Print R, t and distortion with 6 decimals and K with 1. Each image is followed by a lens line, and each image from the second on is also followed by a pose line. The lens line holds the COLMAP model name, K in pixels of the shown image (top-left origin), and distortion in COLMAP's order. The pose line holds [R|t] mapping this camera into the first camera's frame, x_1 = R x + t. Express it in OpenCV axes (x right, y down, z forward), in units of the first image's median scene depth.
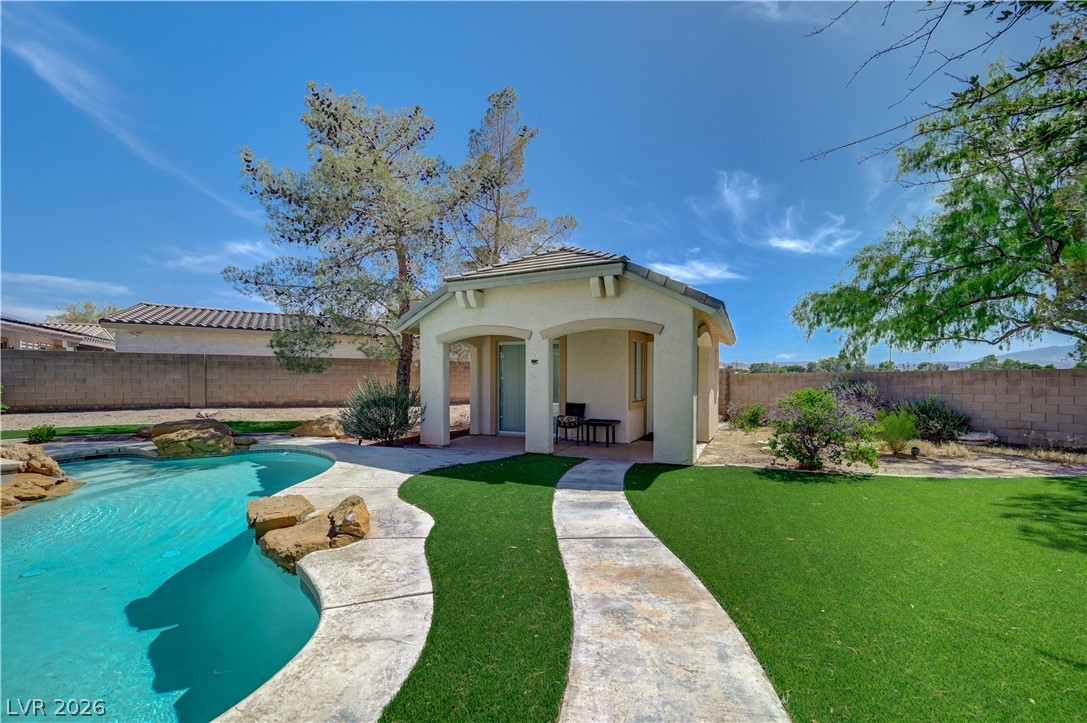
lens RADIAL K [[437.4, 0, 545.4], [0, 437.4, 382.6], [0, 0, 1]] dist [0.002846, 0.000106]
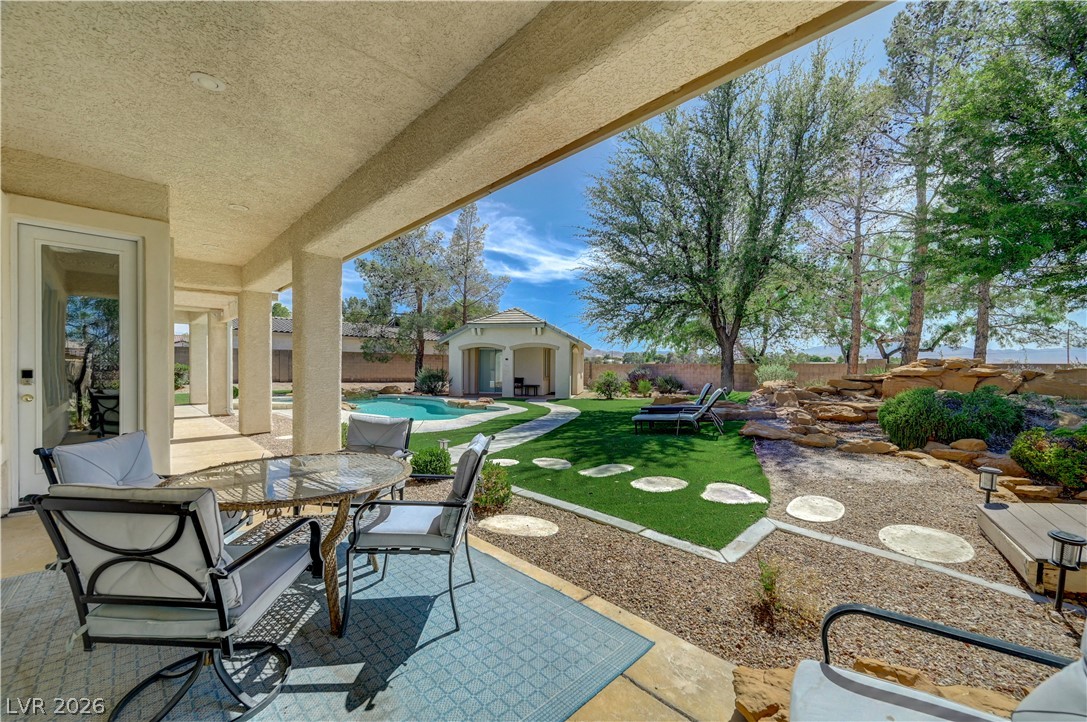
lens RADIAL K [[422.0, 0, 541.5], [0, 422.0, 366.9], [0, 0, 1]] dist [0.000329, 0.000012]
pose [[0.970606, 0.005994, 0.240599, -0.311915], [-0.005137, 0.999978, -0.004187, 0.001727], [-0.240619, 0.002828, 0.970615, -1.011827]]
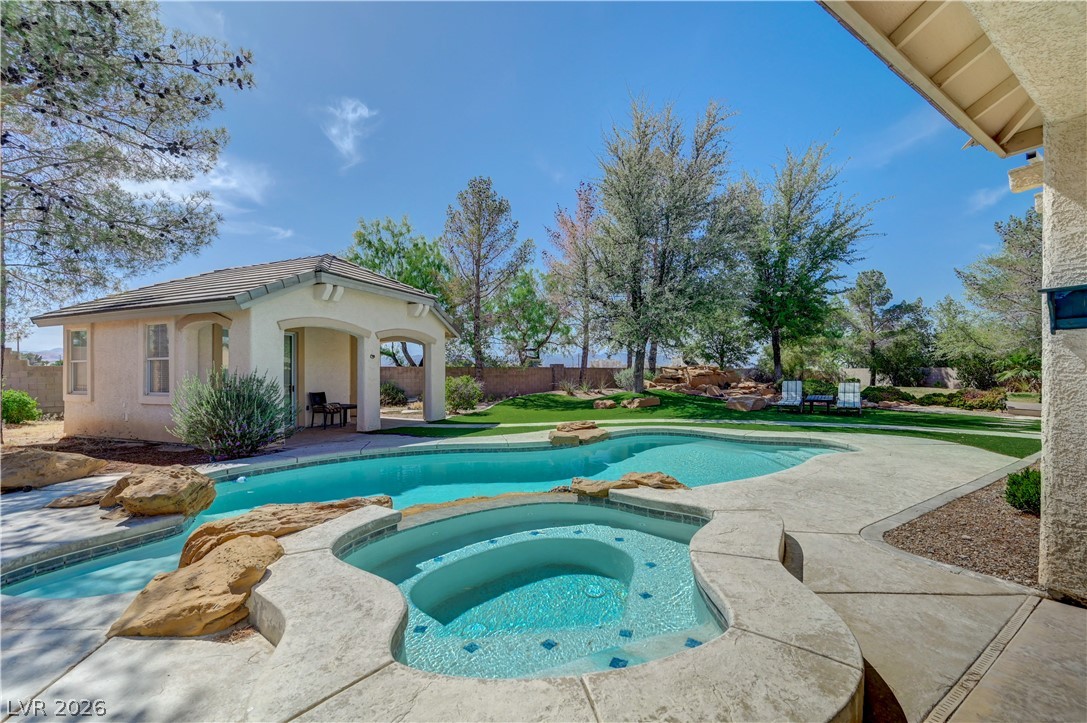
lens RADIAL K [[441.4, 0, 545.7], [0, 441.4, 374.1], [0, 0, 1]] dist [-0.007996, 0.000111]
pose [[-0.036914, -0.000955, 0.999318, -1.005333], [0.004144, 0.999991, 0.001109, 0.000174], [-0.999310, 0.004182, -0.036909, 0.445491]]
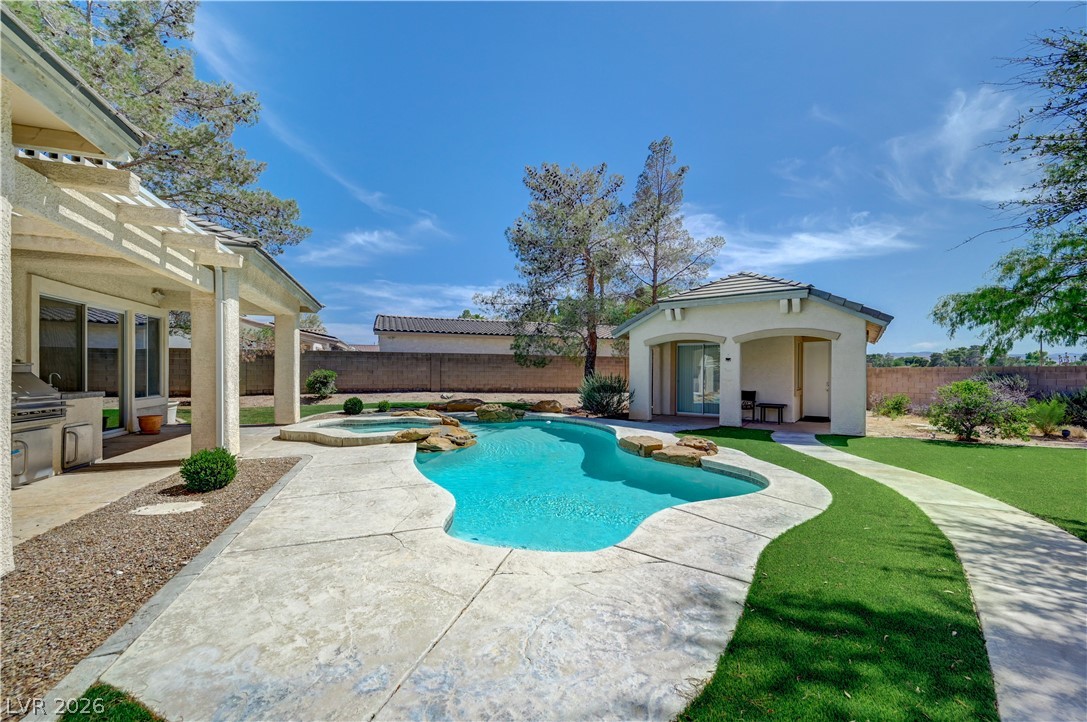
lens RADIAL K [[427.2, 0, 543.4], [0, 427.2, 367.8], [0, 0, 1]] dist [0.000024, 0.000169]
pose [[0.981208, 0.001574, -0.192948, -0.265632], [-0.004589, 0.999874, -0.015177, 0.000965], [0.192900, 0.015777, 0.981092, -0.338733]]
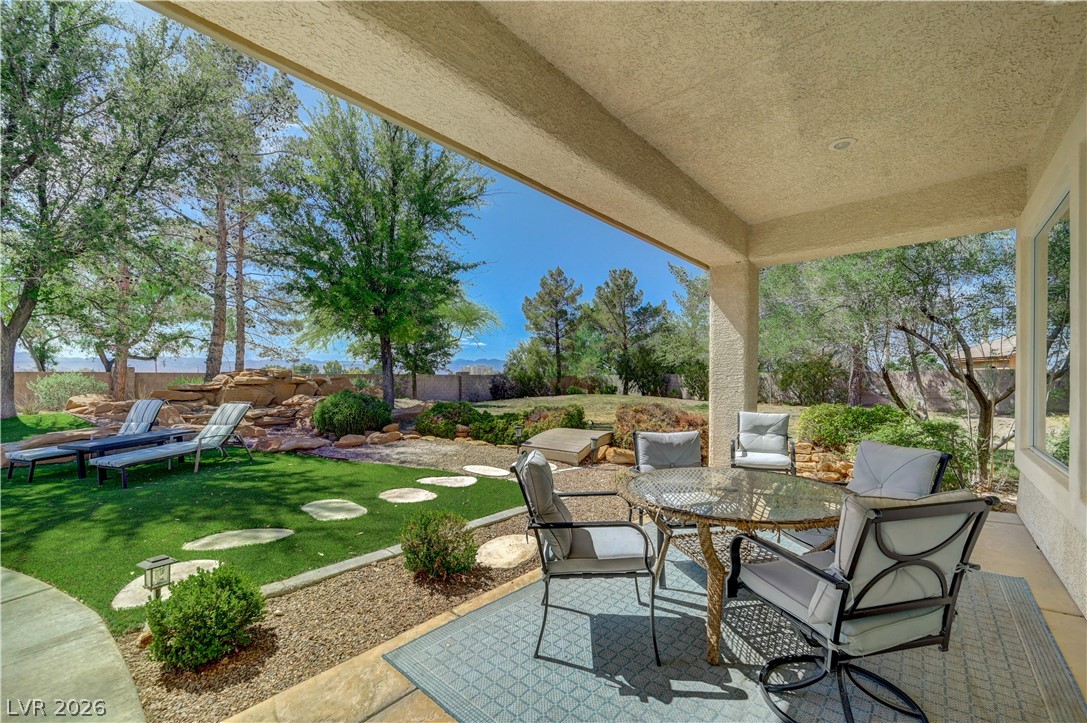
lens RADIAL K [[437.4, 0, 545.4], [0, 437.4, 382.6], [0, 0, 1]] dist [0.002846, 0.000106]
pose [[-0.317605, -0.007425, 0.948194, -0.550281], [0.000972, 0.999966, 0.008156, 0.000440], [-0.948223, 0.003512, -0.317587, -0.626236]]
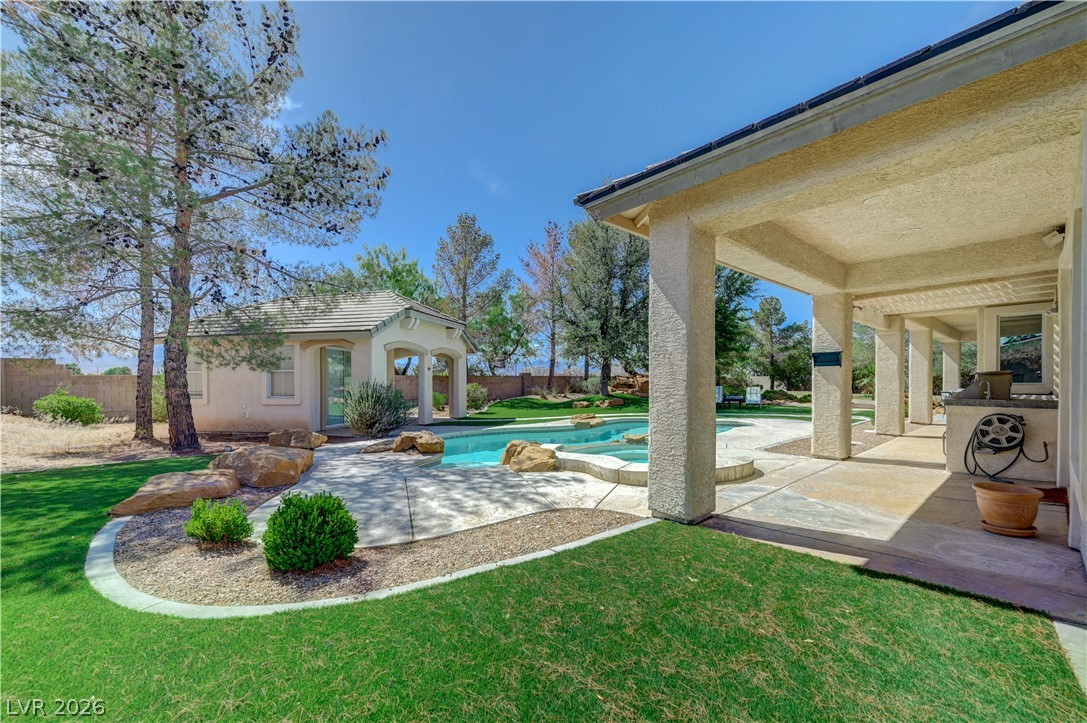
lens RADIAL K [[437.4, 0, 545.4], [0, 437.4, 382.6], [0, 0, 1]] dist [0.002846, 0.000106]
pose [[-0.192280, -0.003315, 0.981334, -1.361027], [0.006232, 0.999970, 0.004599, -0.001867], [-0.981320, 0.007000, -0.192254, 0.701715]]
